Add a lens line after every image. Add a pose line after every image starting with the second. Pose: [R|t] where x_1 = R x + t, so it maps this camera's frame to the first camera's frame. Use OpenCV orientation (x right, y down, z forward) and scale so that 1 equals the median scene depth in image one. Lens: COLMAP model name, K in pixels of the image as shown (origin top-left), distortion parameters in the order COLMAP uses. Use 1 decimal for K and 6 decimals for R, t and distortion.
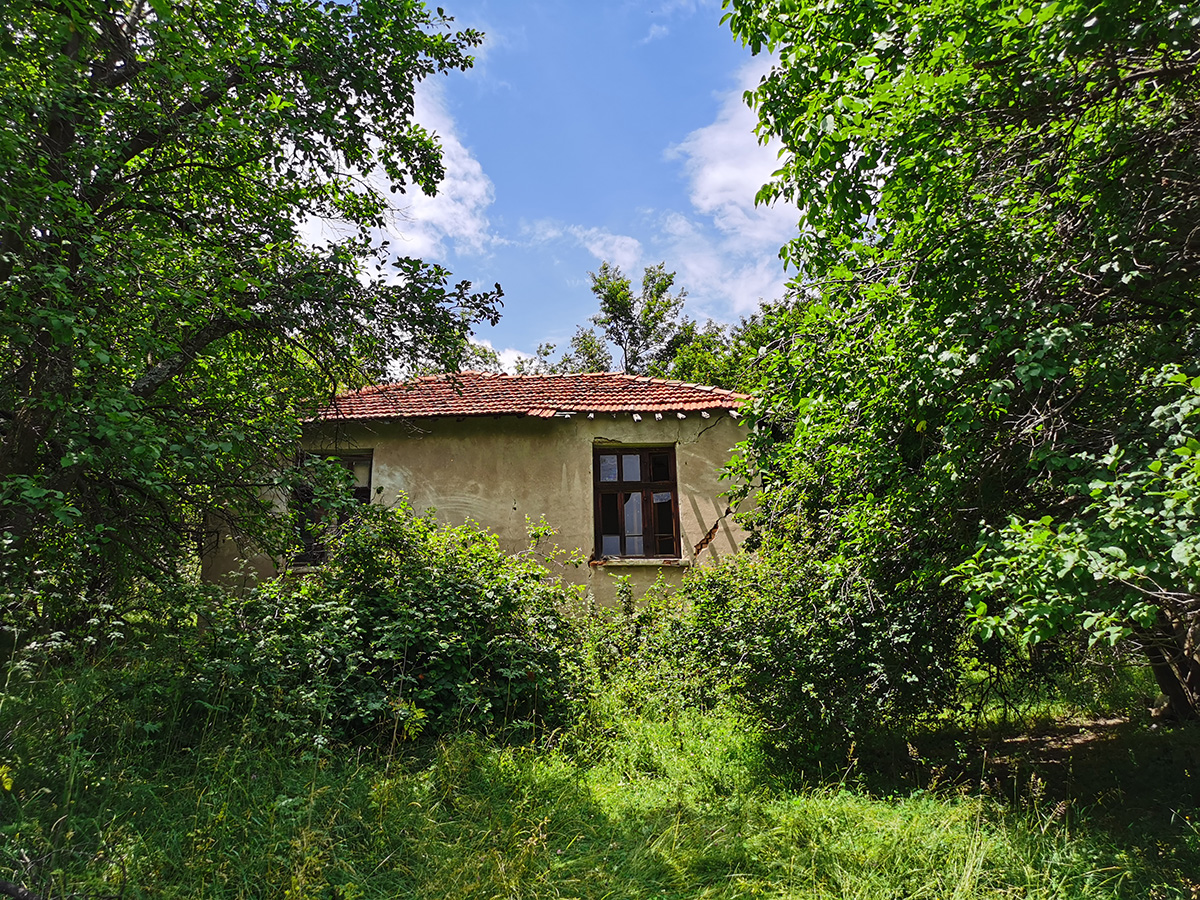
lens RADIAL K [[917.3, 0, 600.0], [0, 917.3, 450.0], [0, 0, 1]] dist [0.047766, -0.060617]
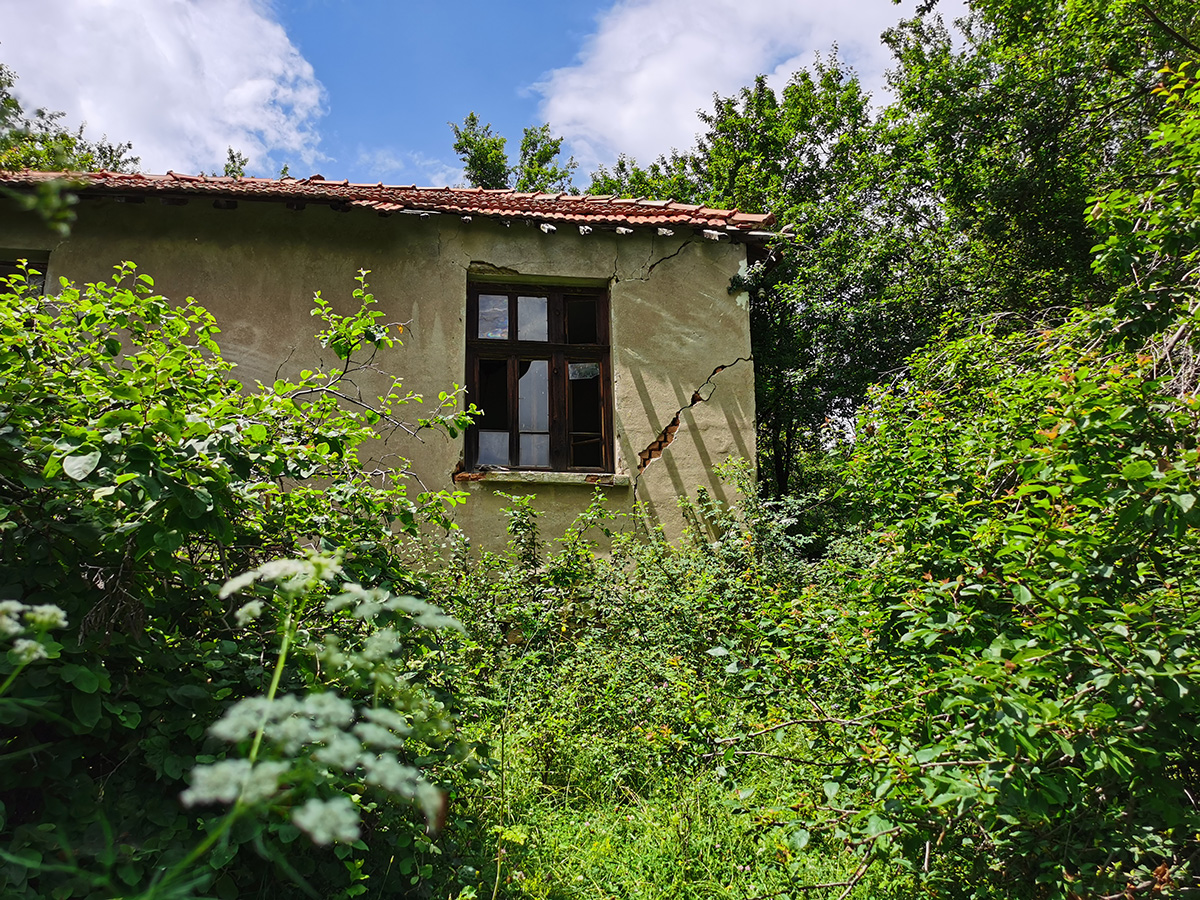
lens RADIAL K [[917.3, 0, 600.0], [0, 917.3, 450.0], [0, 0, 1]] dist [0.047766, -0.060617]
pose [[0.984440, 0.041950, 0.170638, -0.019910], [-0.049913, 0.997843, 0.042640, 0.076676], [-0.168482, -0.050494, 0.984411, 0.419976]]
